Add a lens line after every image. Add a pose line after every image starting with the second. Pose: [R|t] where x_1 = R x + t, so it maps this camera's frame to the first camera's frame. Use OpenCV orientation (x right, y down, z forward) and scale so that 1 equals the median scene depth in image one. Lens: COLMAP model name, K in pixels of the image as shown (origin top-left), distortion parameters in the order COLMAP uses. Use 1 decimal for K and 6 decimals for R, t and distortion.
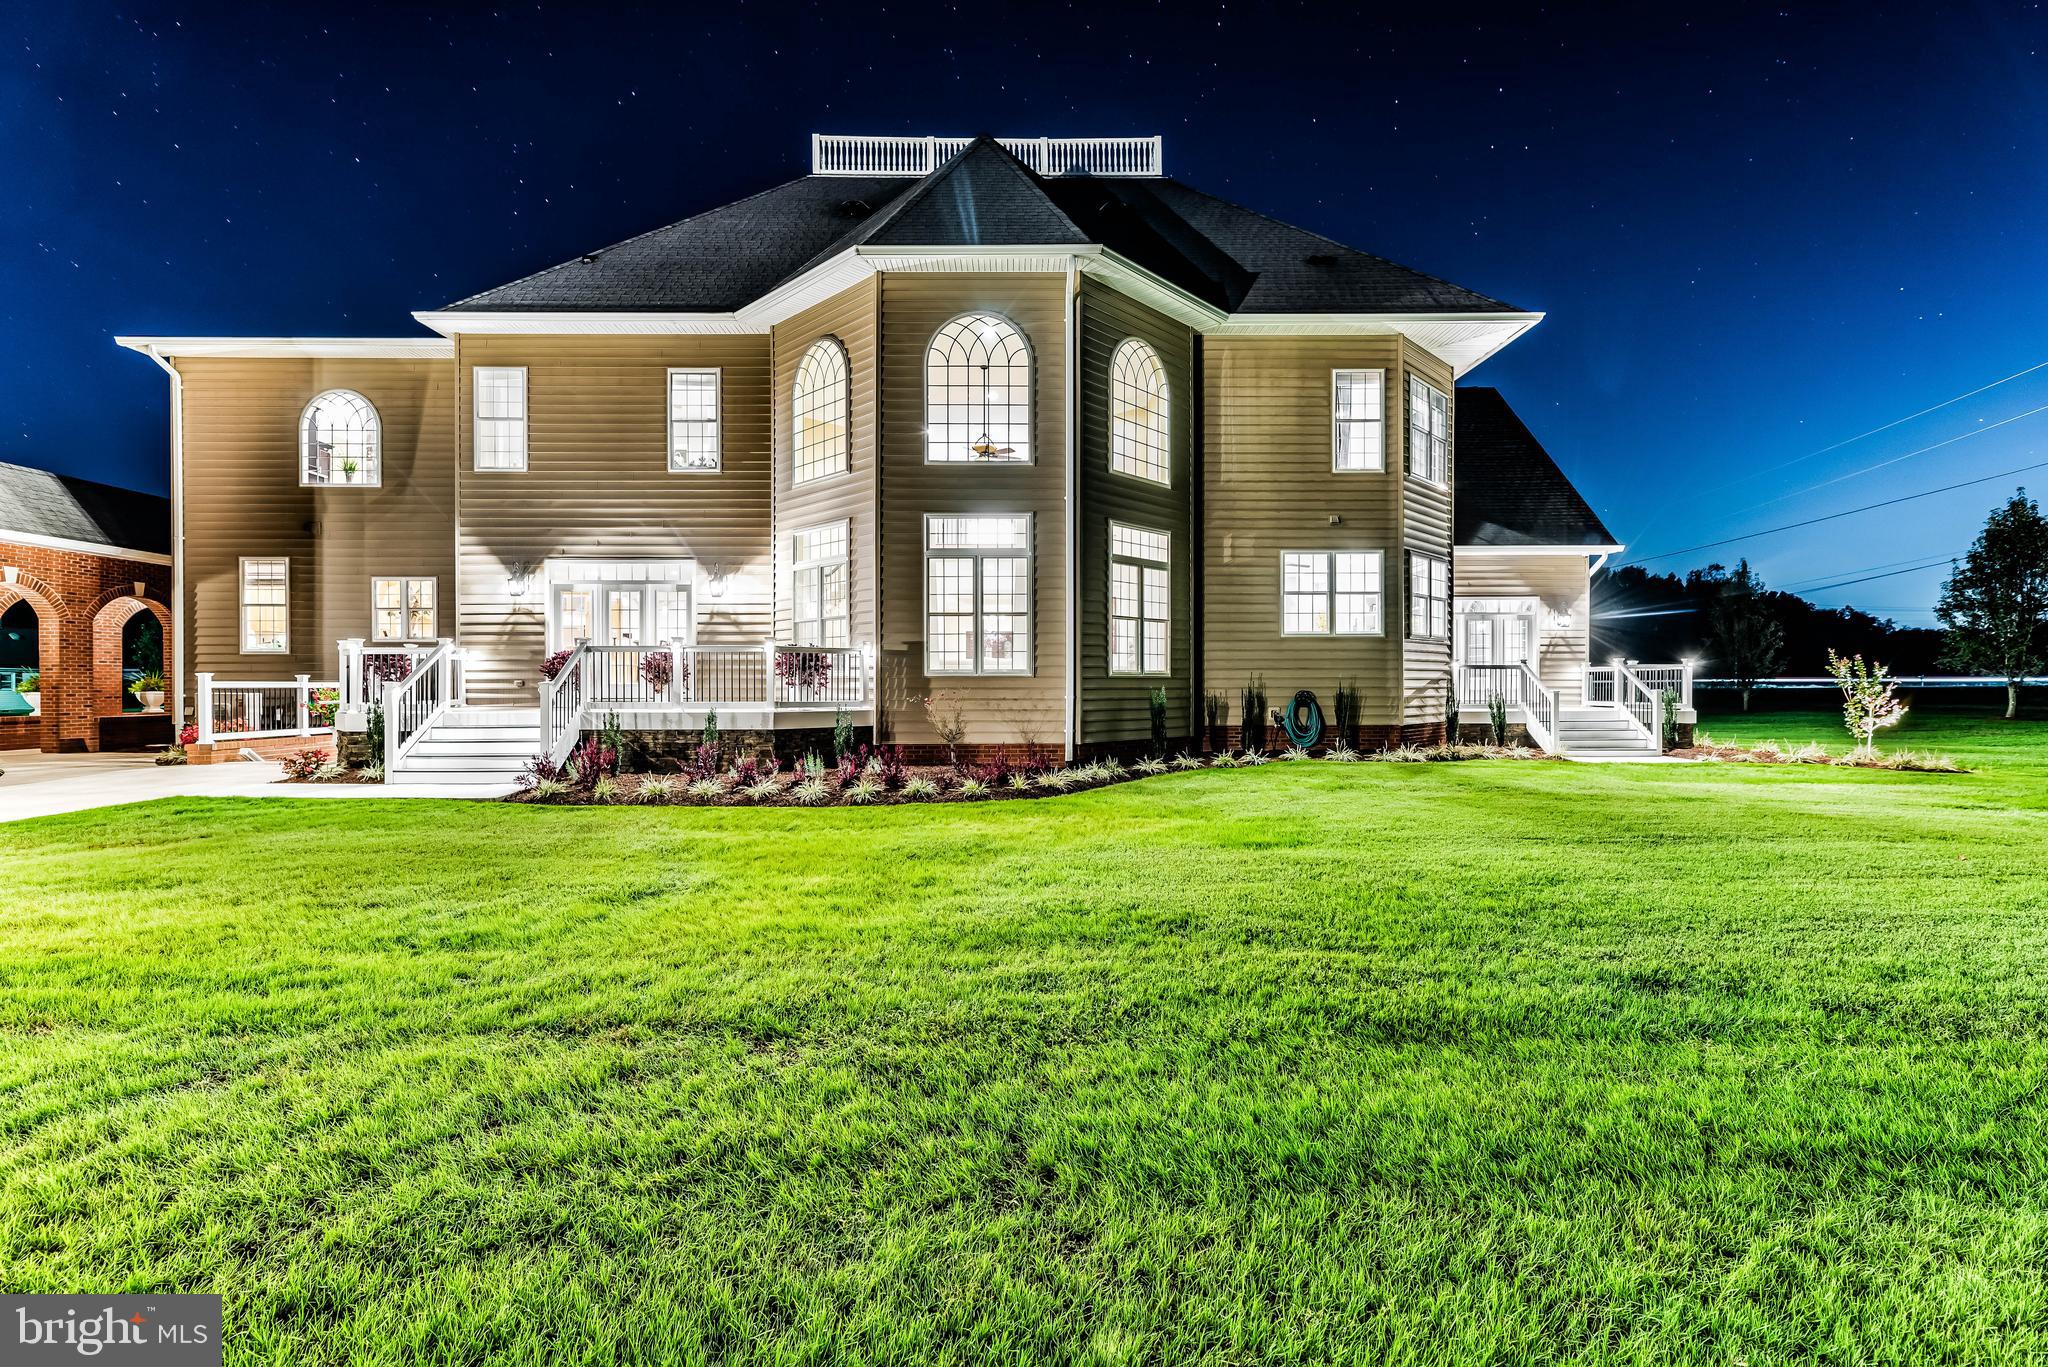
lens RADIAL K [[926.3, 0, 1024.0], [0, 926.3, 683.5], [0, 0, 1]] dist [-0.002615, -0.000792]
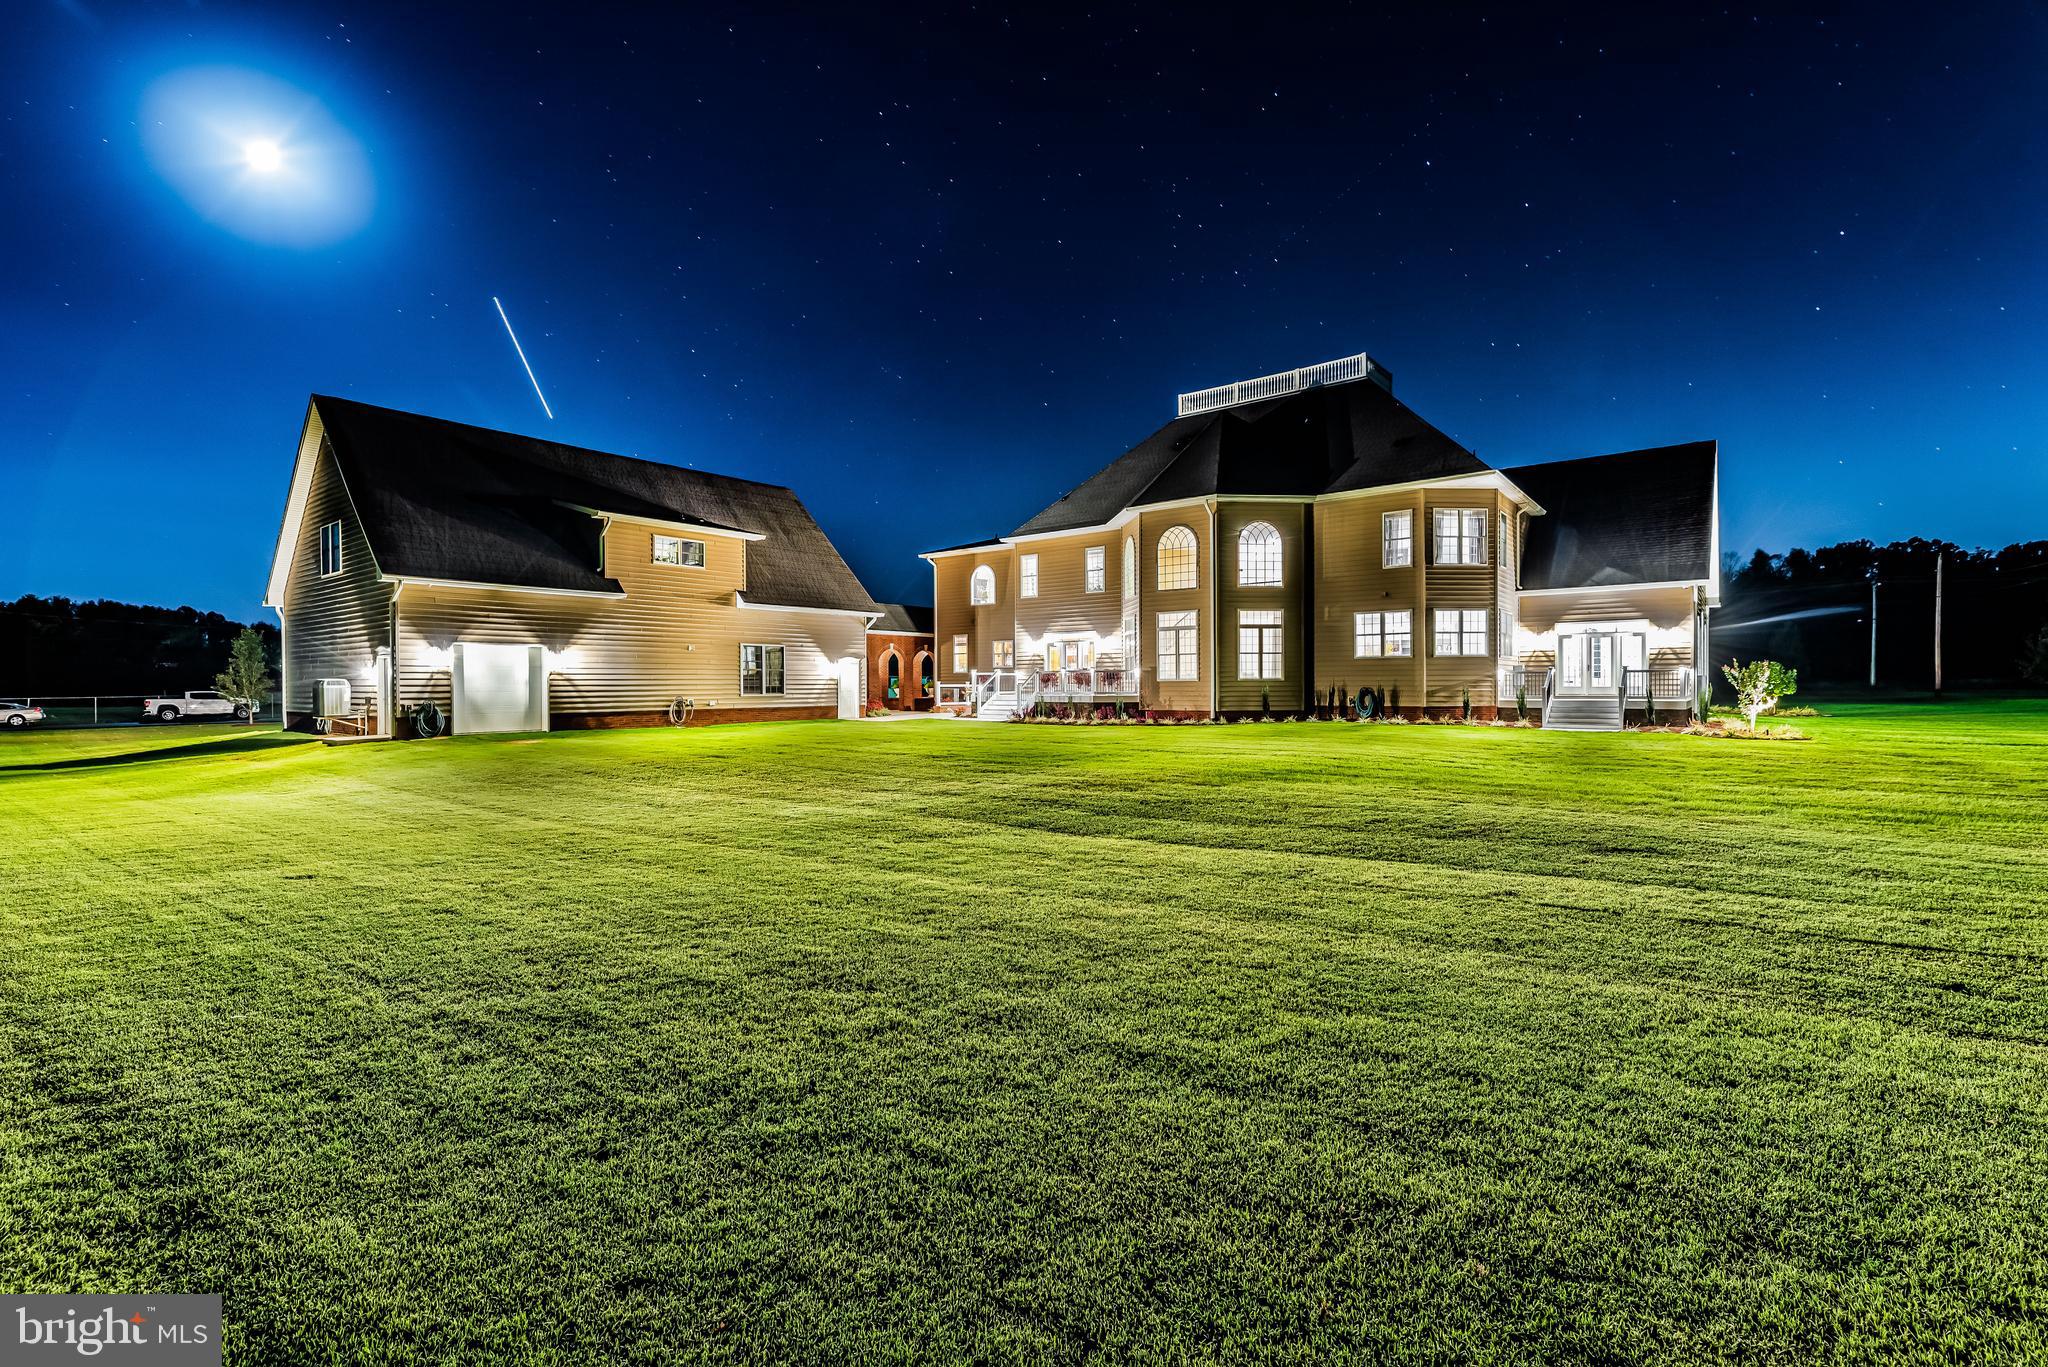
lens RADIAL K [[926.3, 0, 1024.0], [0, 926.3, 683.5], [0, 0, 1]] dist [-0.002615, -0.000792]
pose [[0.775379, -0.003566, -0.631486, 0.990793], [0.004998, 0.999987, 0.000490, -0.004613], [0.631476, -0.003536, 0.775387, -0.927050]]
